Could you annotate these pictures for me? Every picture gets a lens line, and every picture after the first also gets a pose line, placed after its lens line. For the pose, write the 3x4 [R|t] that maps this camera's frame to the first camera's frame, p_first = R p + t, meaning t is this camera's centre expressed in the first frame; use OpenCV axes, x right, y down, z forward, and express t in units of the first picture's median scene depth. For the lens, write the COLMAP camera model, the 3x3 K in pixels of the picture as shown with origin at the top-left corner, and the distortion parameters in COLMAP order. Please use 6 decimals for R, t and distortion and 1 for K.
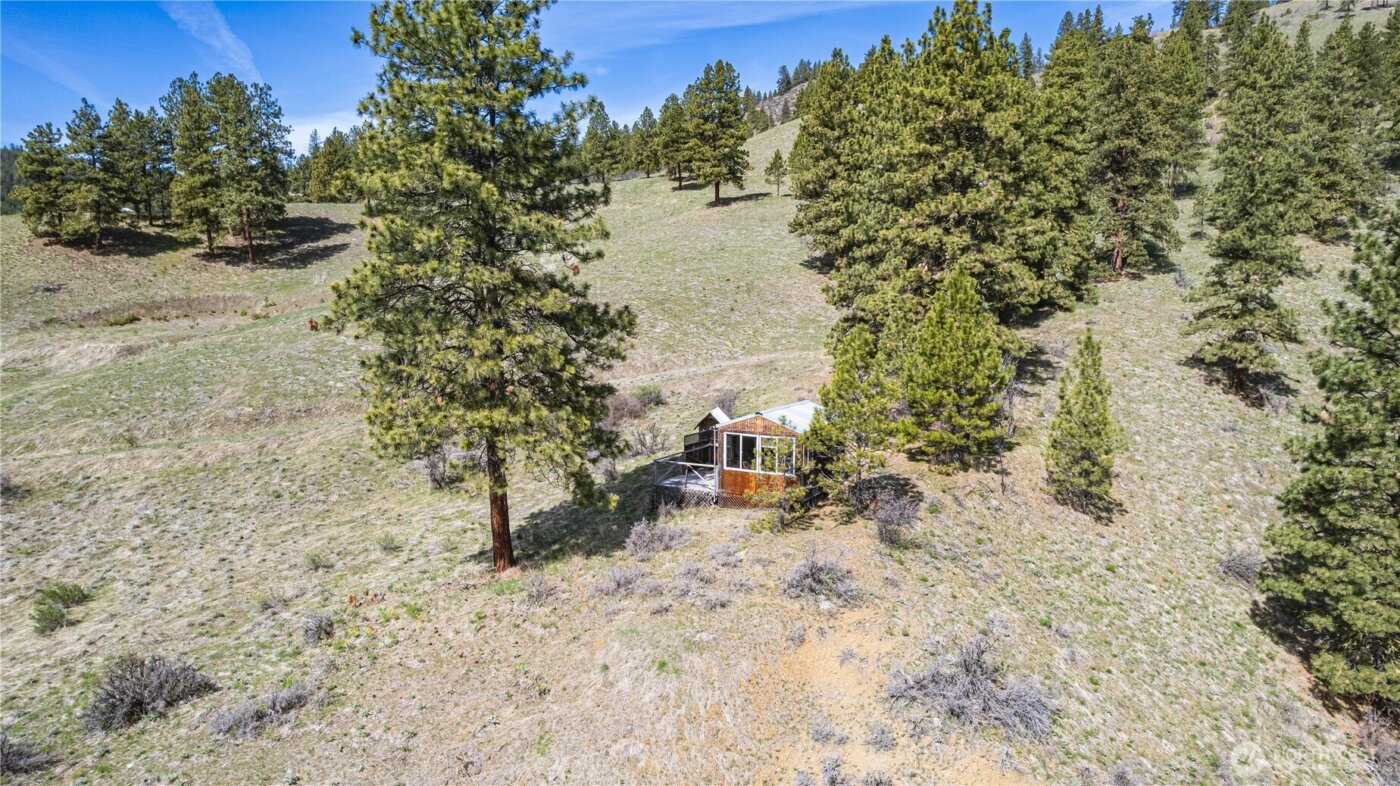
lens RADIAL K [[898.0, 0, 700.1], [0, 898.0, 397.7], [0, 0, 1]] dist [-0.077504, 0.088328]
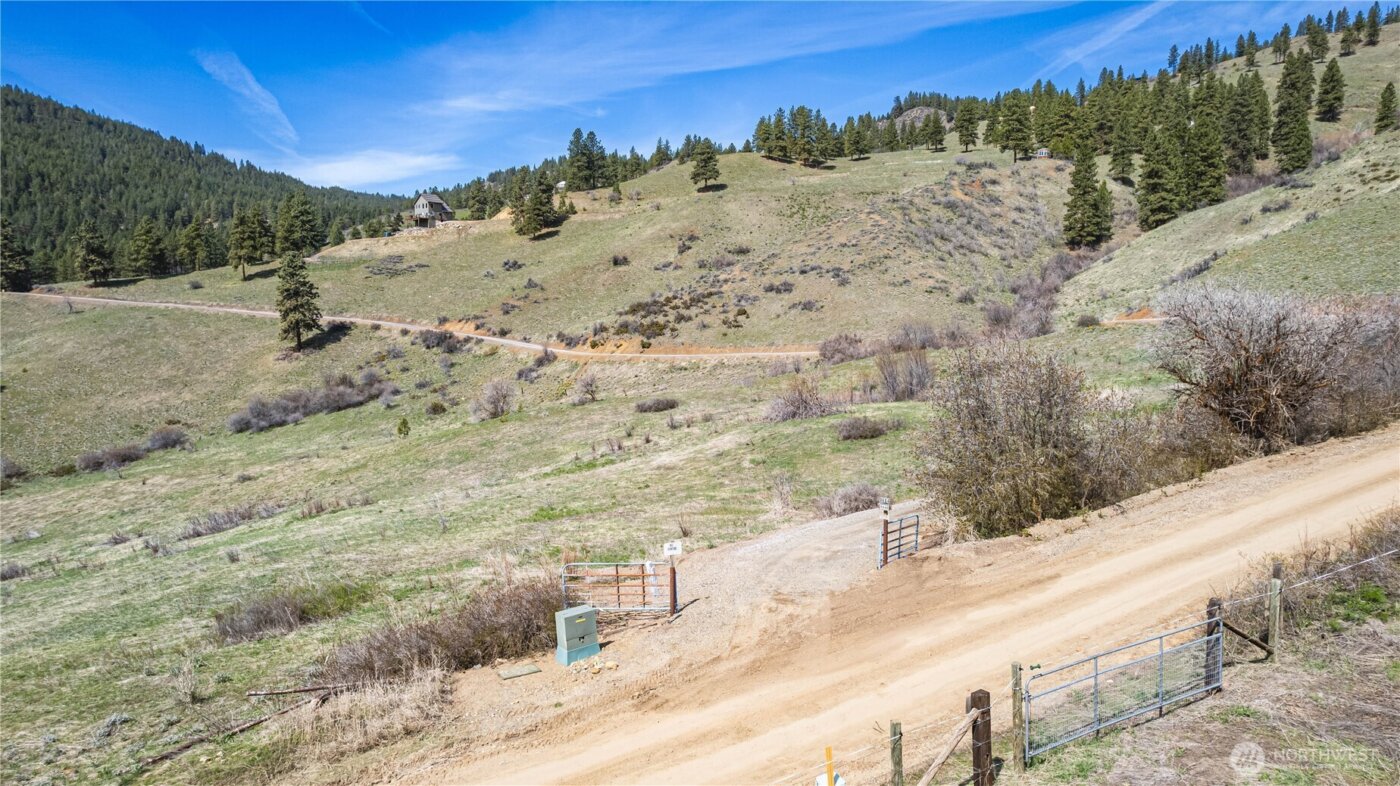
lens RADIAL K [[898.0, 0, 701.7], [0, 898.0, 402.7], [0, 0, 1]] dist [-0.077504, 0.088328]
pose [[0.998264, 0.002768, -0.058837, -0.738191], [-0.004103, 0.999737, -0.022581, 0.728634], [0.058759, 0.022784, 0.998012, -2.069179]]
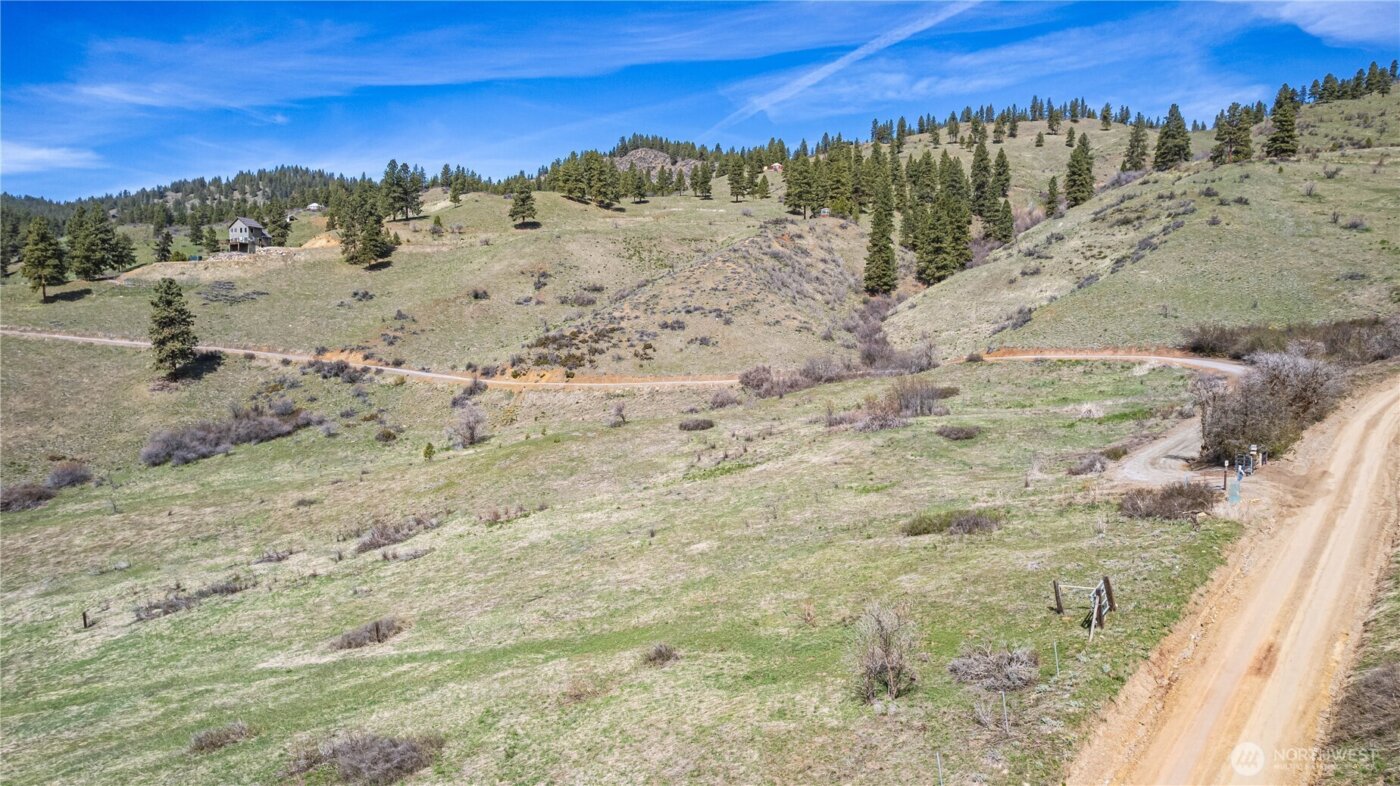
lens RADIAL K [[898.0, 0, 705.2], [0, 898.0, 417.7], [0, 0, 1]] dist [-0.077504, 0.088328]
pose [[0.958938, -0.016216, 0.283151, -1.144400], [0.026074, 0.999177, -0.031083, 0.737522], [-0.282414, 0.037189, 0.958571, -2.255945]]
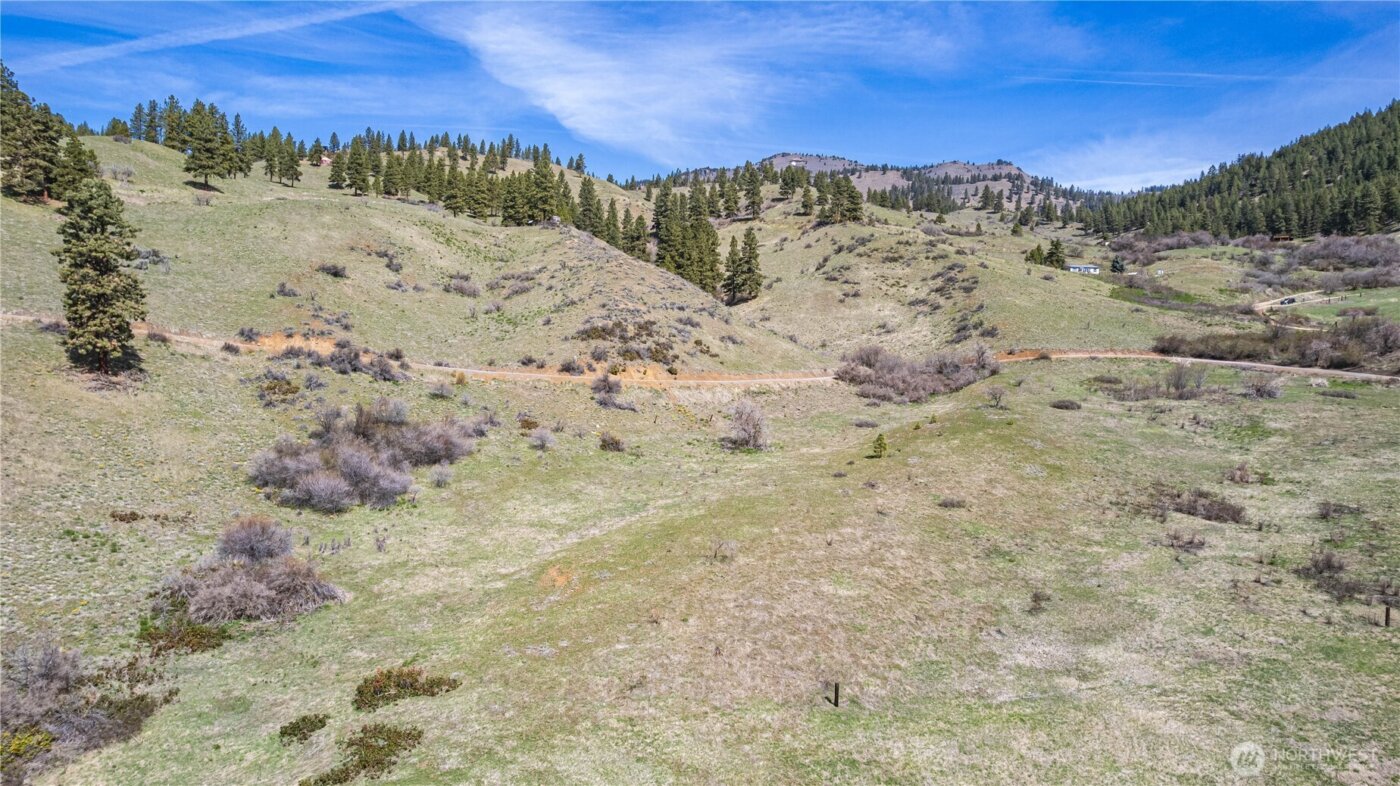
lens RADIAL K [[898.0, 0, 700.8], [0, 898.0, 391.9], [0, 0, 1]] dist [-0.077504, 0.088328]
pose [[0.483111, 0.001362, 0.875558, -2.130203], [0.092847, 0.994281, -0.052778, 0.712442], [-0.870622, 0.106791, 0.480222, -1.326885]]
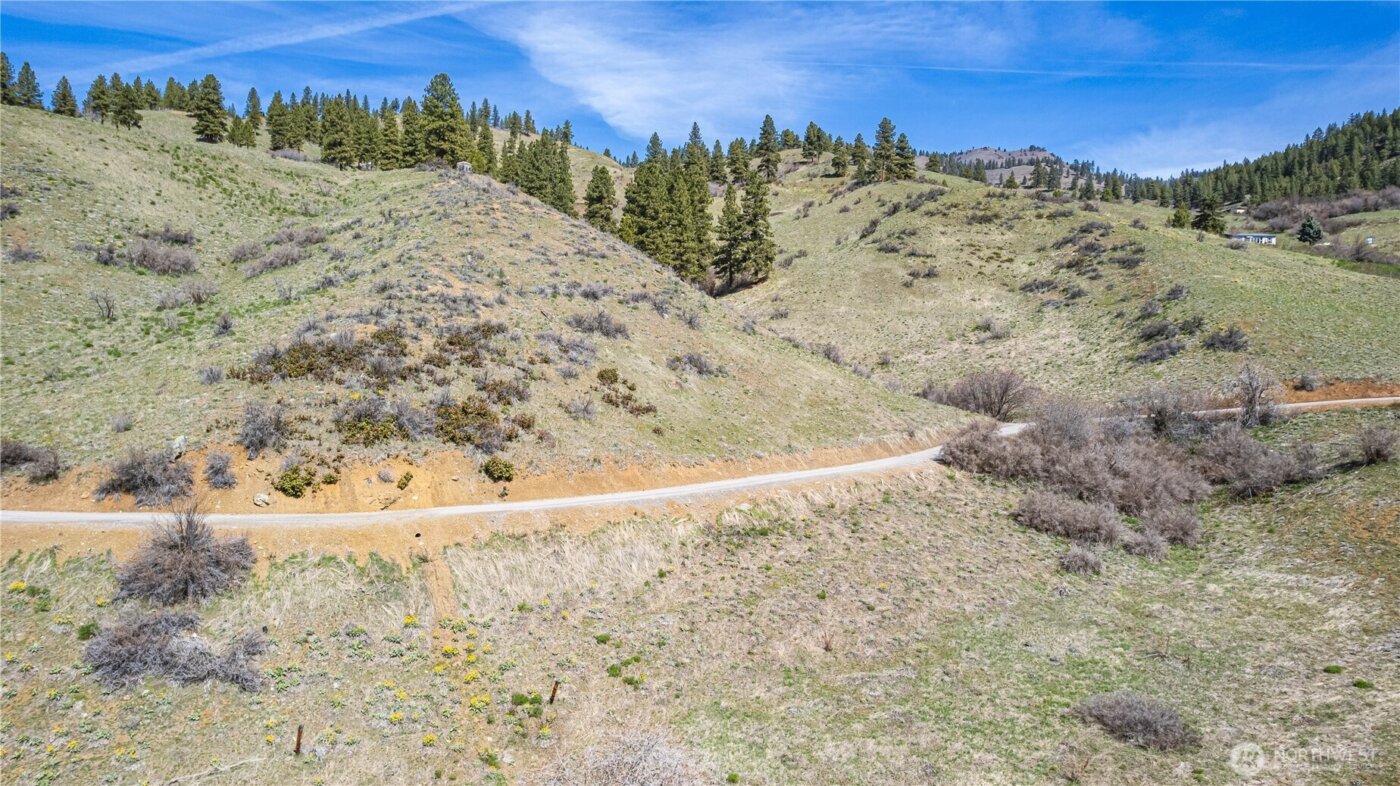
lens RADIAL K [[898.0, 0, 699.1], [0, 898.0, 393.4], [0, 0, 1]] dist [-0.077504, 0.088328]
pose [[0.506647, -0.006843, 0.862126, -1.281548], [0.094695, 0.994360, -0.047757, 0.592835], [-0.856937, 0.105834, 0.504438, -0.958839]]
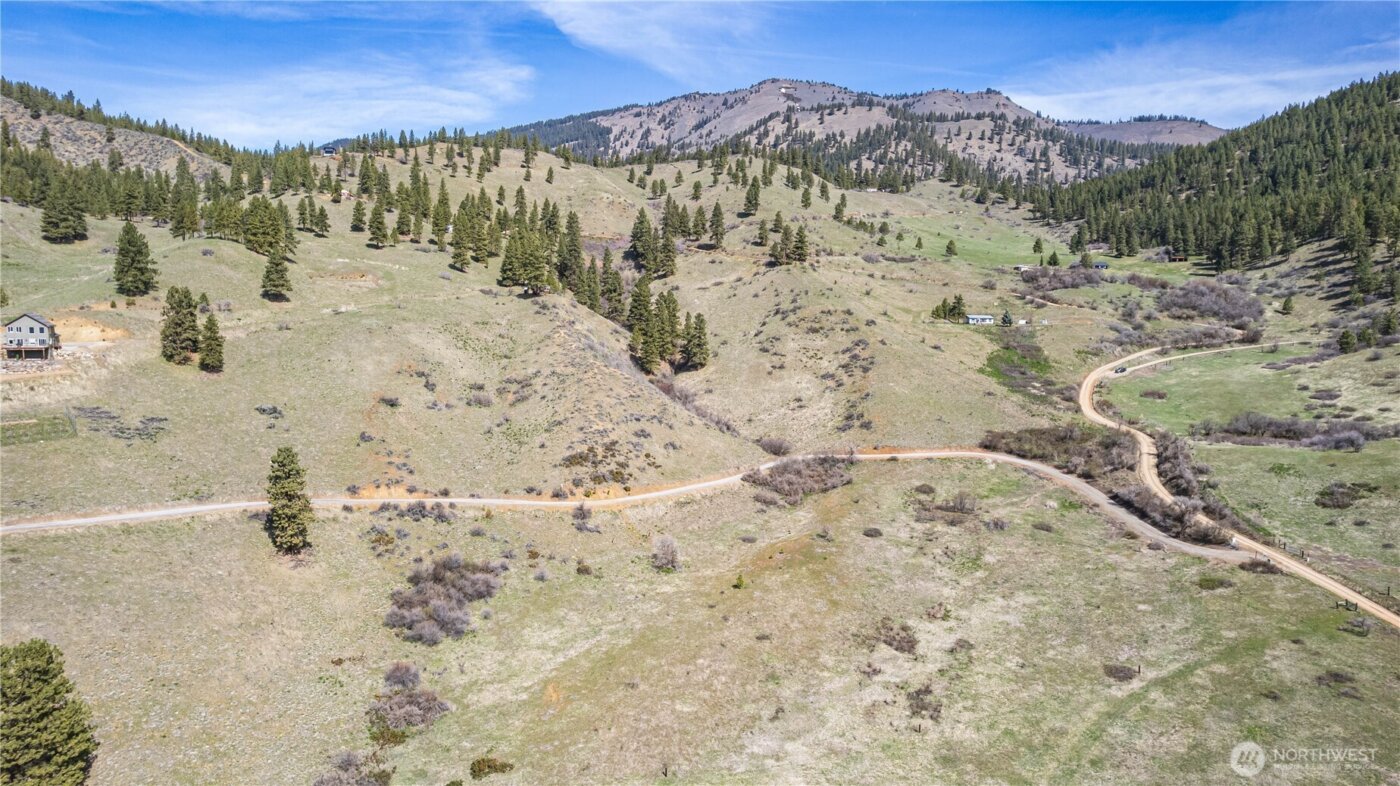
lens RADIAL K [[898.0, 0, 702.8], [0, 898.0, 396.5], [0, 0, 1]] dist [-0.077504, 0.088328]
pose [[0.473380, -0.087430, 0.876508, -2.658109], [0.088044, 0.994775, 0.051677, 0.292619], [-0.876447, 0.052709, 0.478605, -1.788504]]
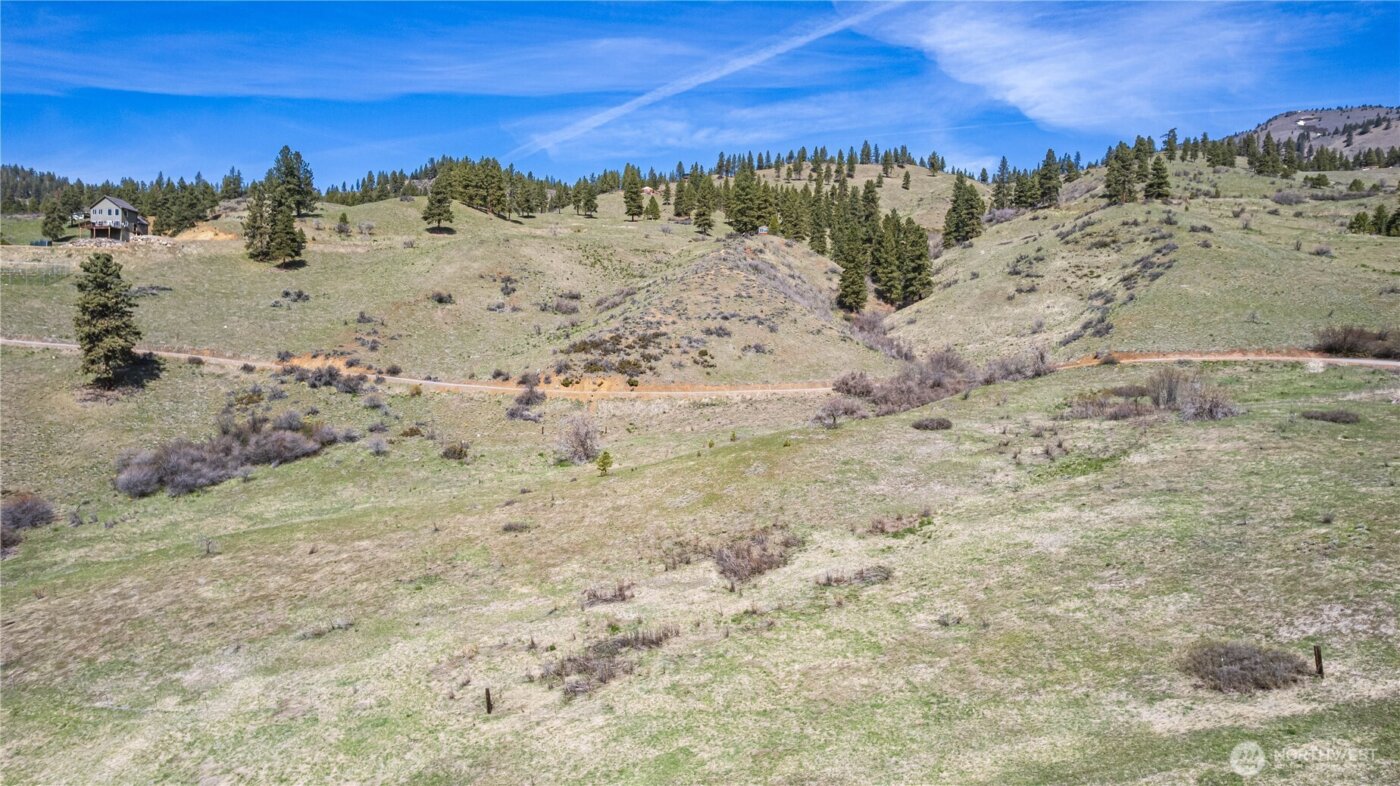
lens RADIAL K [[898.0, 0, 704.8], [0, 898.0, 397.1], [0, 0, 1]] dist [-0.077504, 0.088328]
pose [[0.852340, 0.002910, 0.522980, -1.565336], [0.050772, 0.994801, -0.088282, 0.755825], [-0.520518, 0.101799, 0.847761, -1.882112]]
